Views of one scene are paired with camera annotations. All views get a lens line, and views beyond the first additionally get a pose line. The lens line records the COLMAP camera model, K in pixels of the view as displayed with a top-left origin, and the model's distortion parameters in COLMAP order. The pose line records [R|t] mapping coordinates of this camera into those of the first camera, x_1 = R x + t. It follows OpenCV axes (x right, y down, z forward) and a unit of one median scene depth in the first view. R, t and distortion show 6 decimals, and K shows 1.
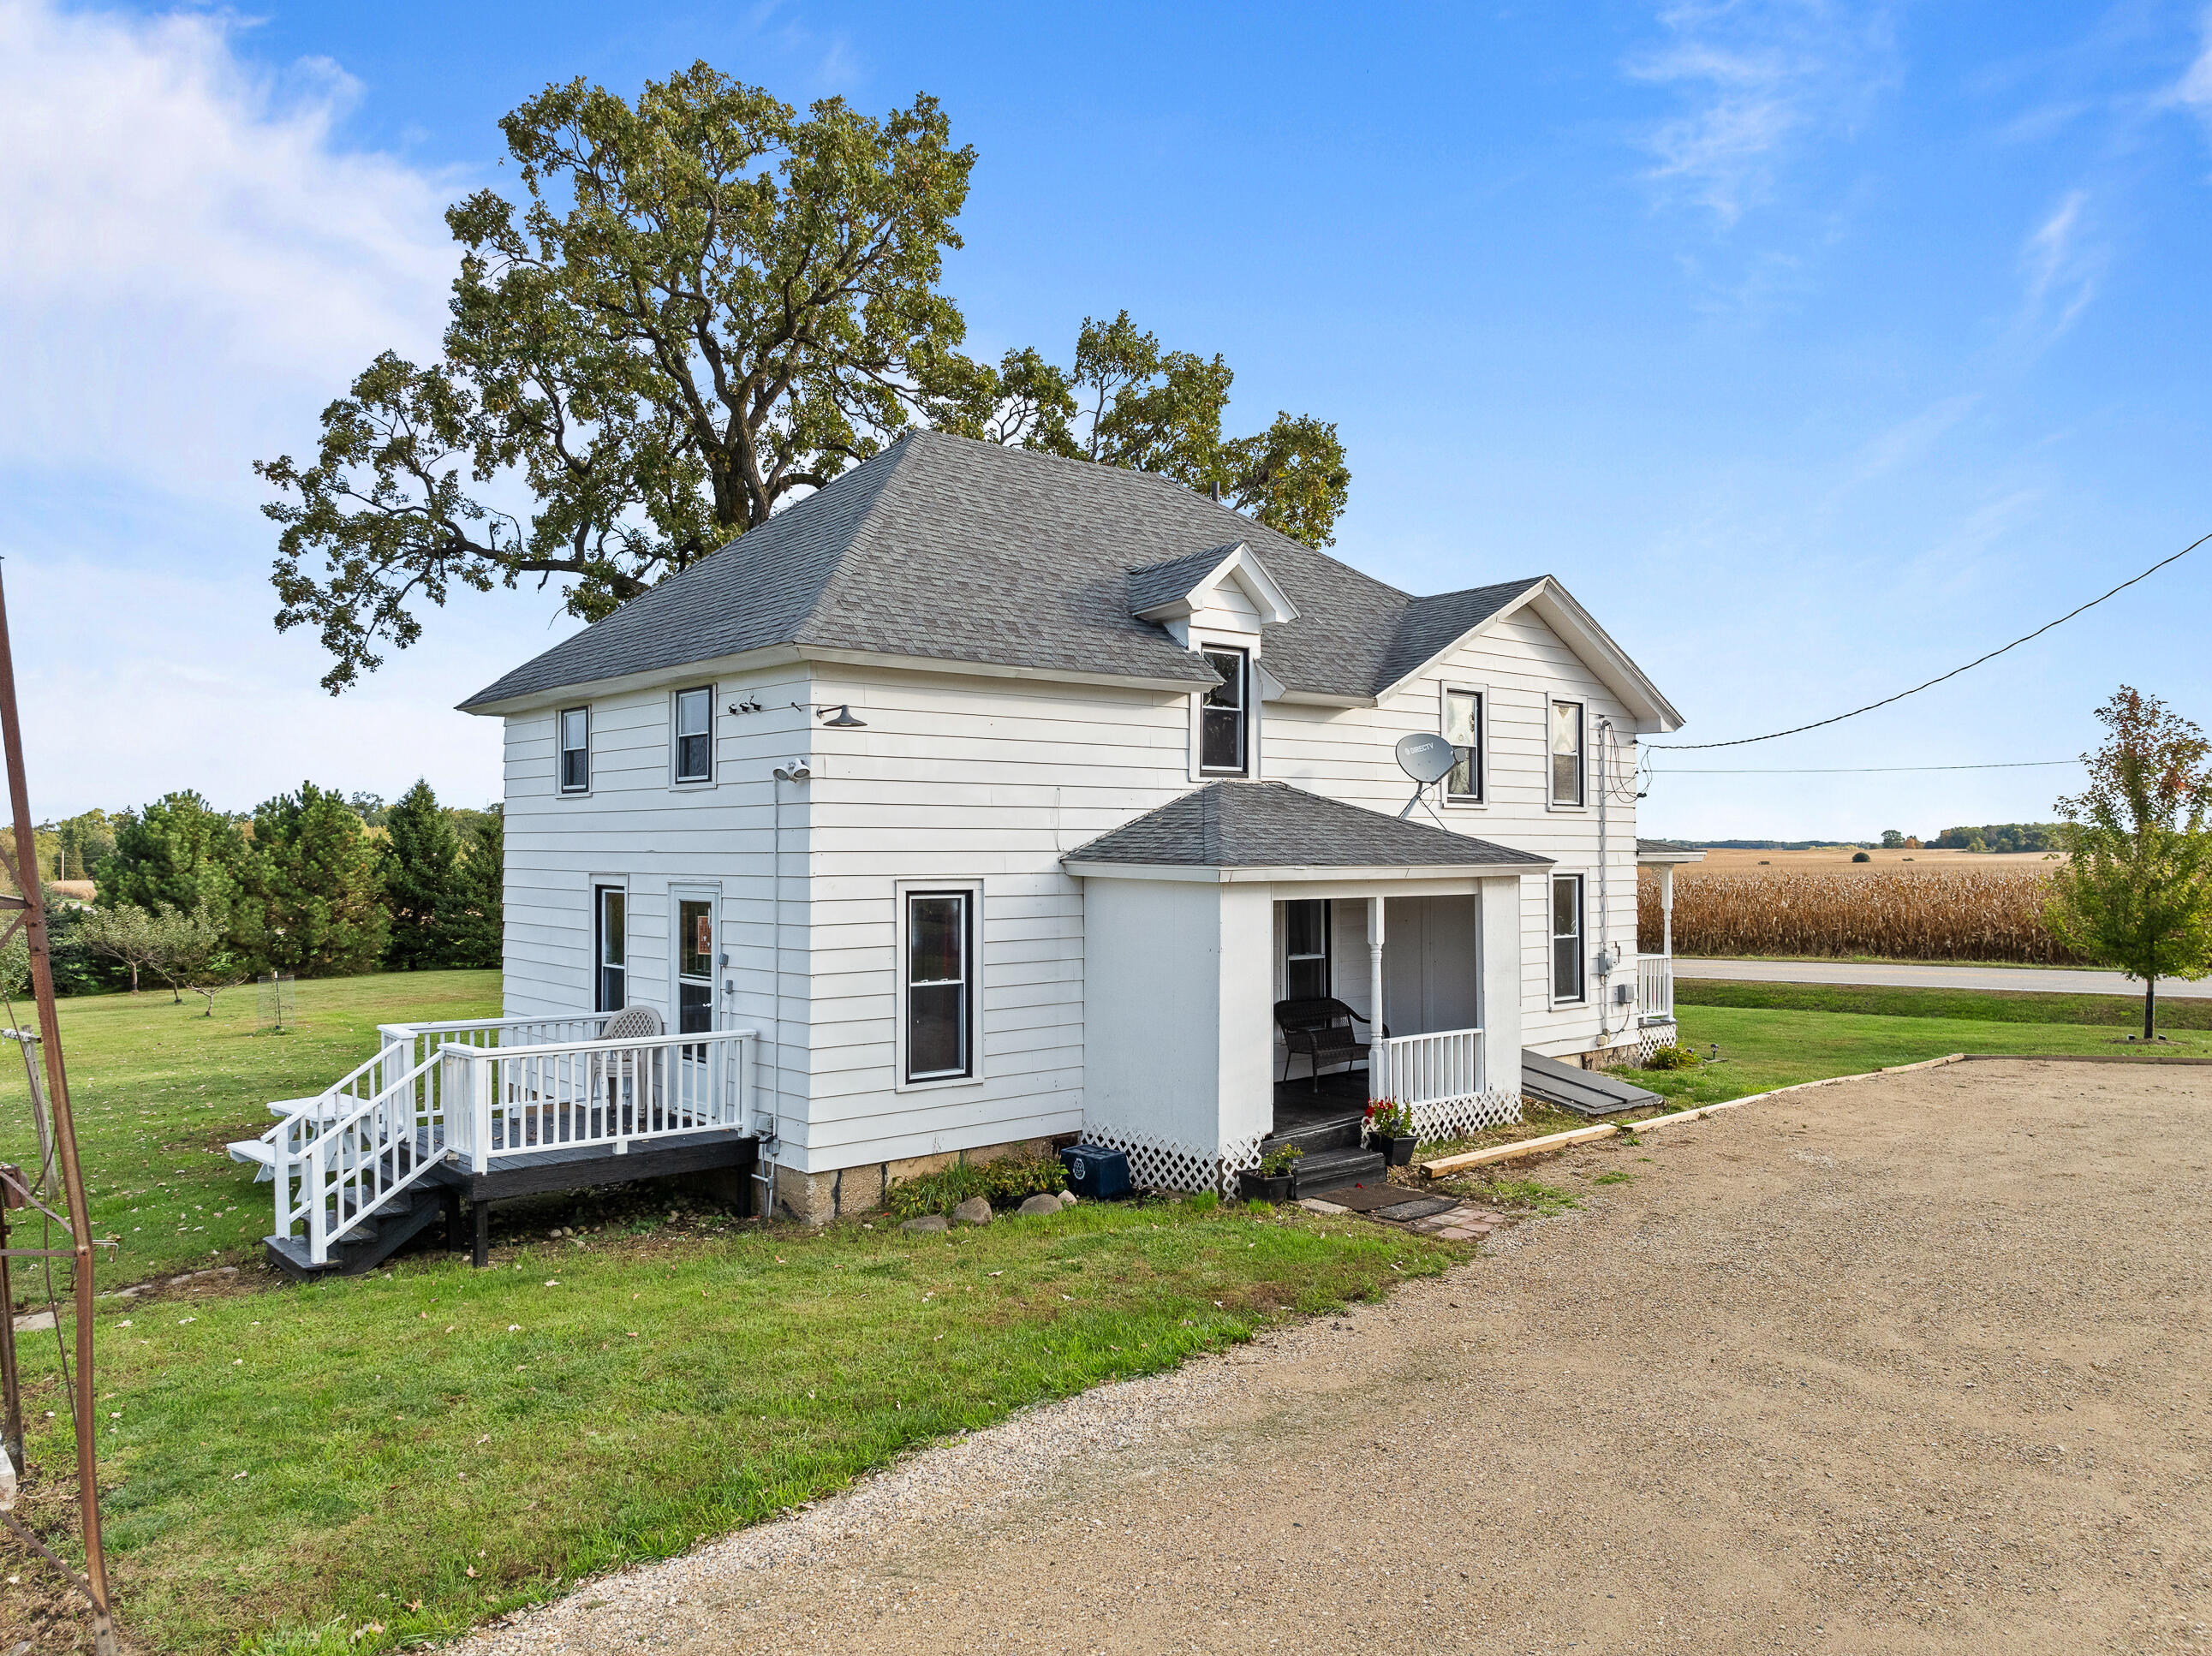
lens RADIAL K [[1572.1, 0, 1117.6], [0, 1572.1, 828.8], [0, 0, 1]] dist [-0.033472, -0.006261]
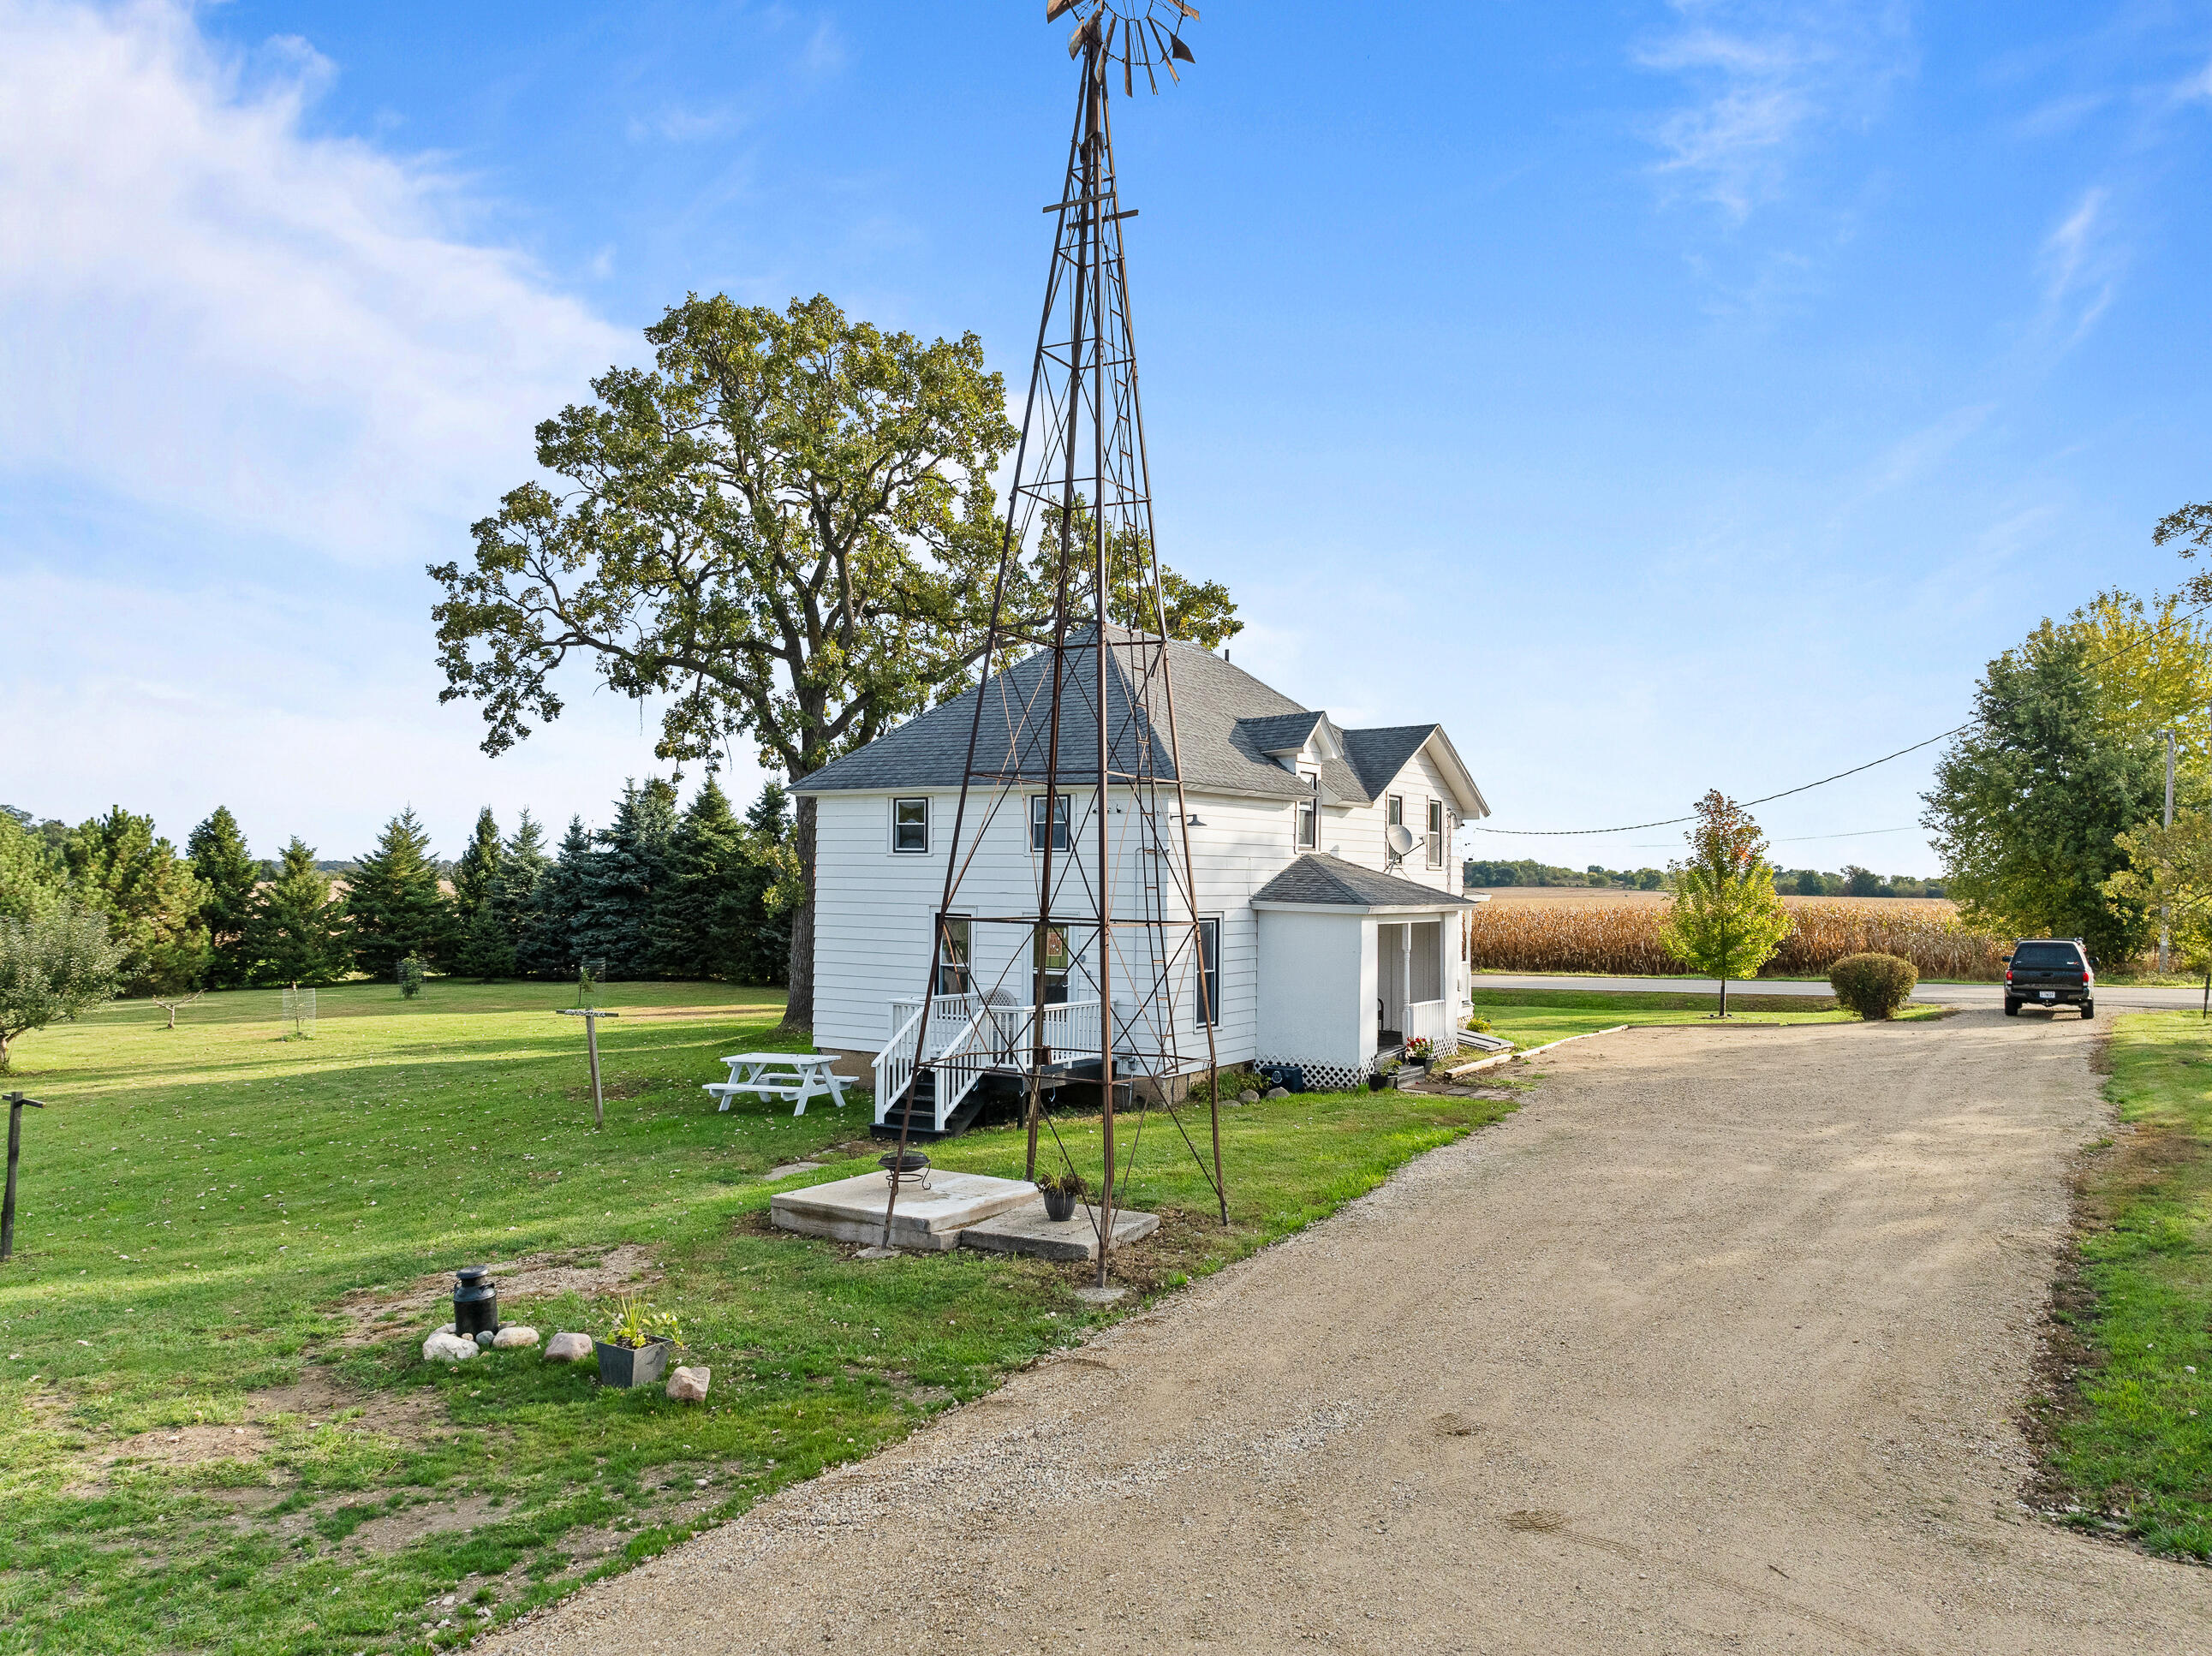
lens RADIAL K [[1572.1, 0, 1117.6], [0, 1572.1, 828.8], [0, 0, 1]] dist [-0.033472, -0.006261]
pose [[0.956690, 0.022577, 0.290231, -0.378133], [-0.017264, 0.999634, -0.020852, -0.010905], [-0.290596, 0.014938, 0.956729, -0.332425]]
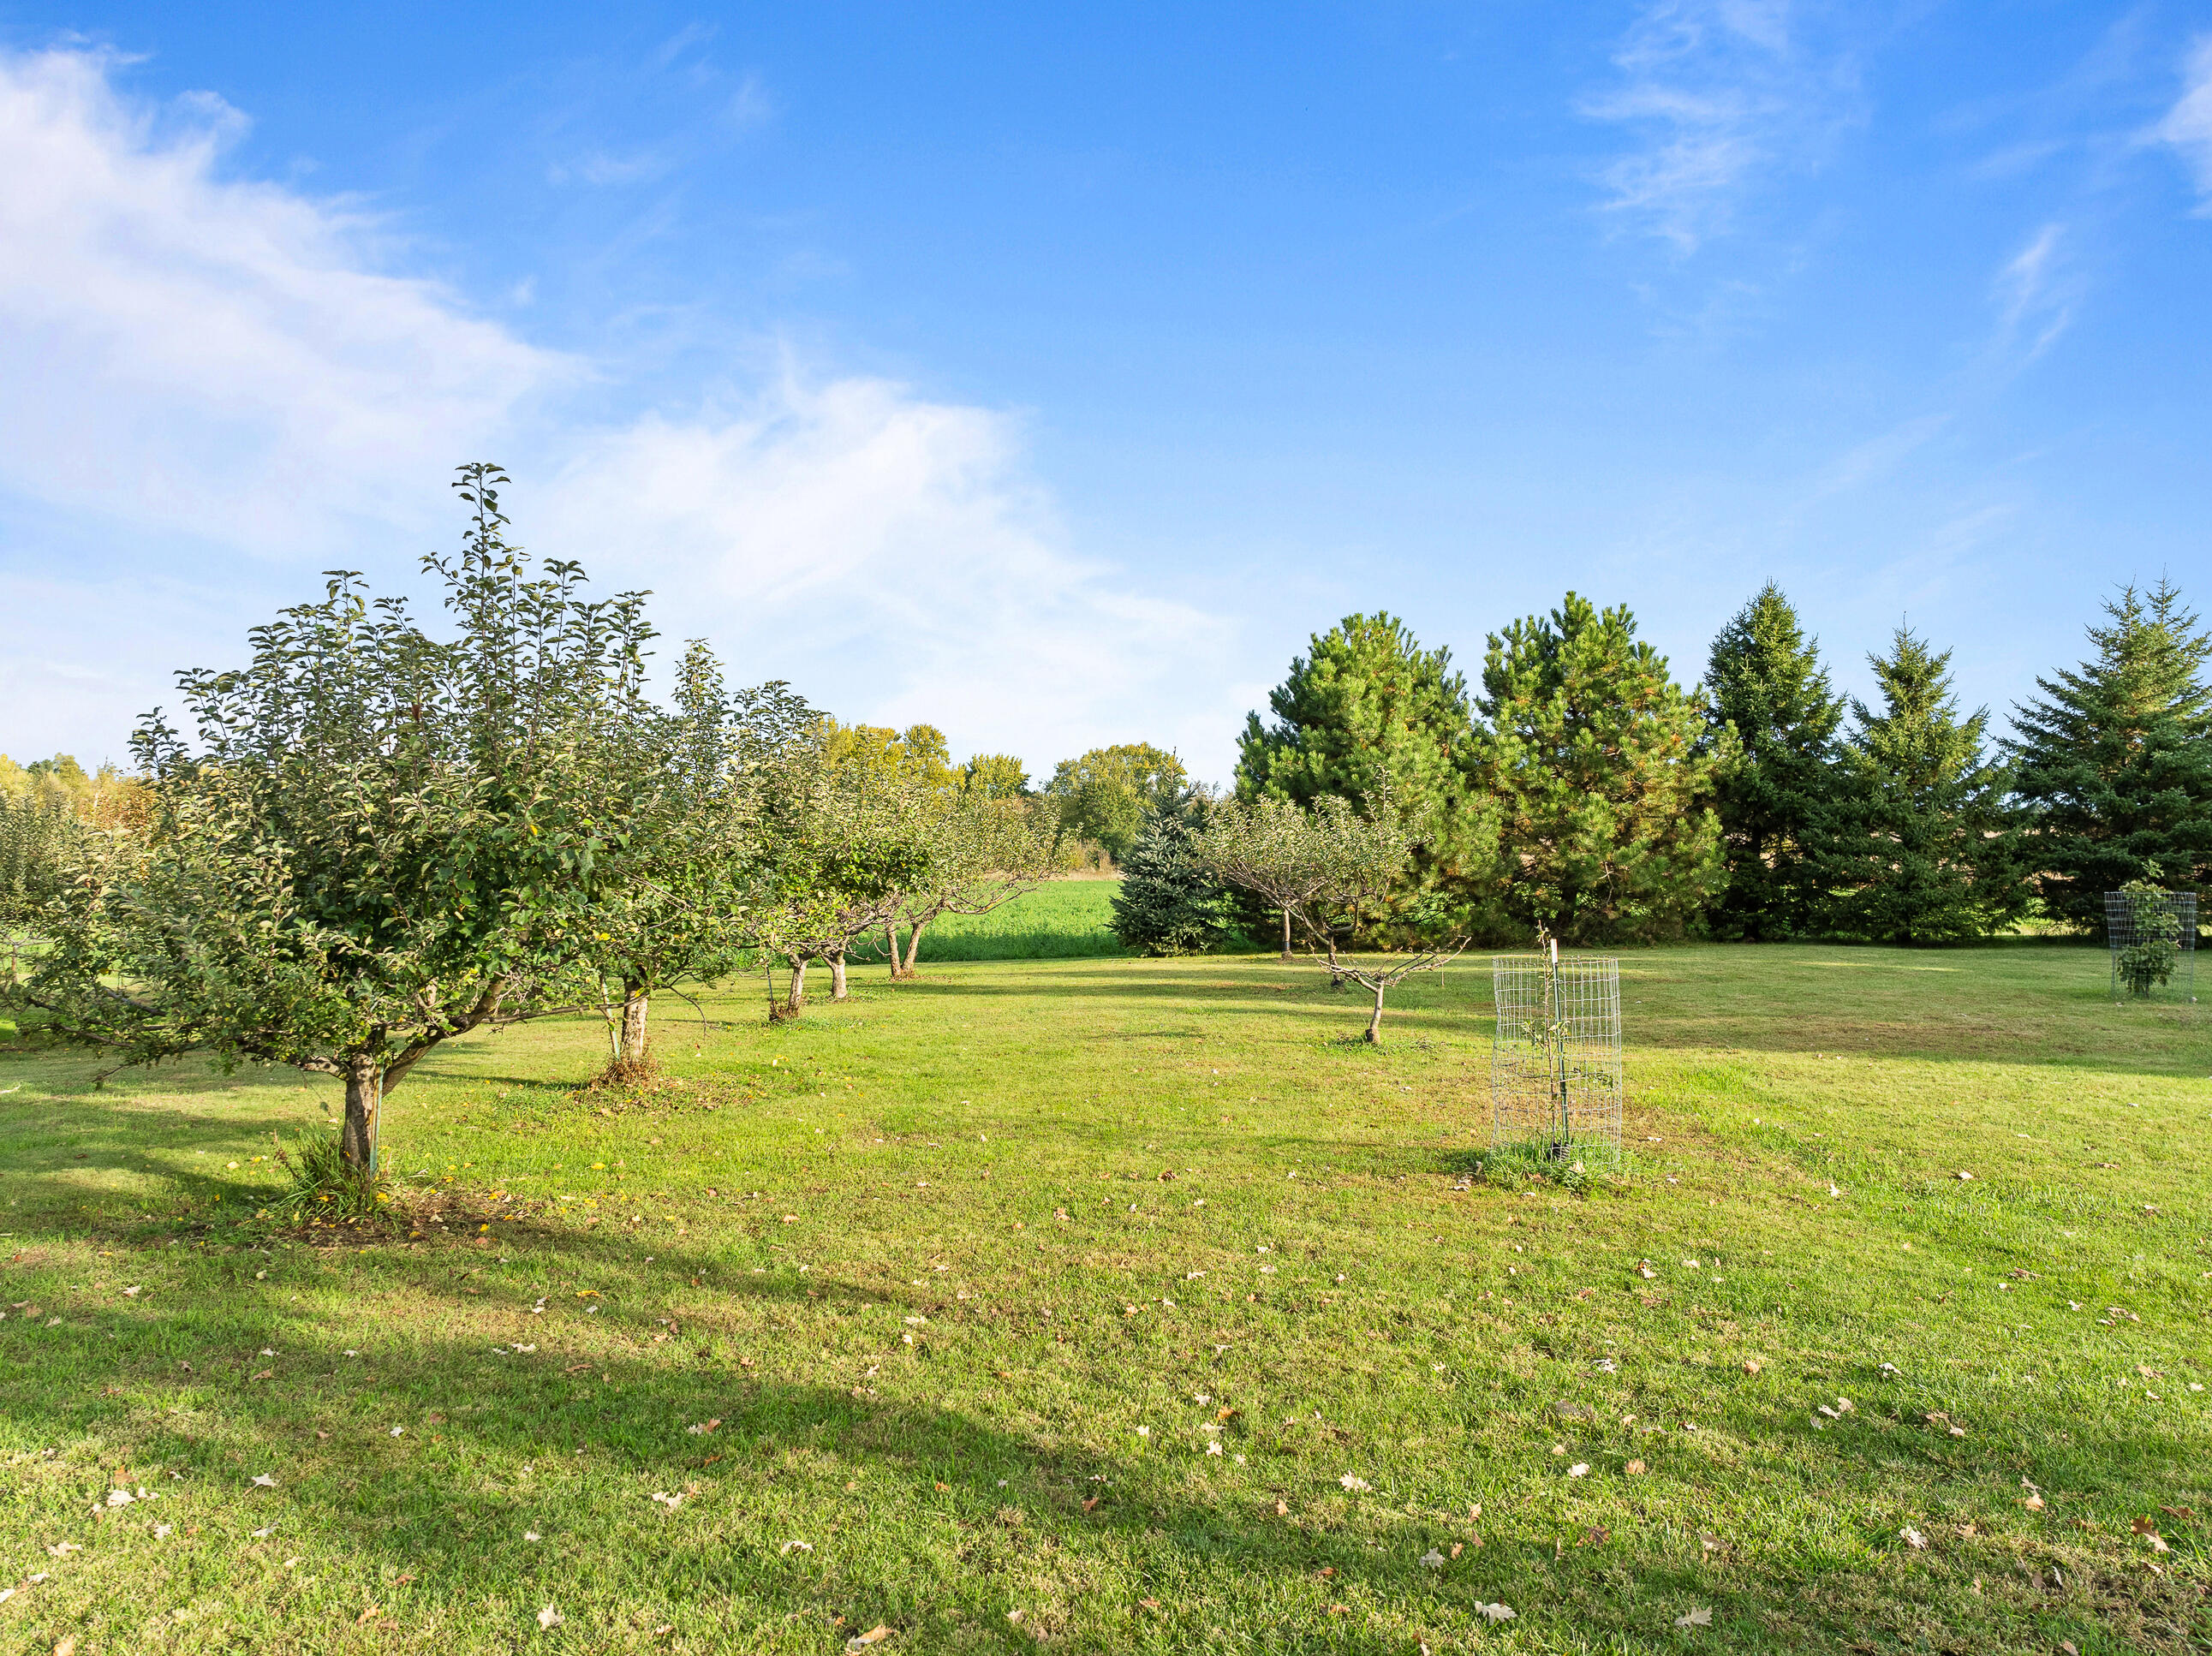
lens RADIAL K [[1572.1, 0, 1117.6], [0, 1572.1, 828.8], [0, 0, 1]] dist [-0.033472, -0.006261]
pose [[0.731234, 0.013954, -0.681984, -0.516578], [0.001720, 0.999750, 0.022300, 0.083579], [0.682124, -0.017479, 0.731027, 0.963438]]
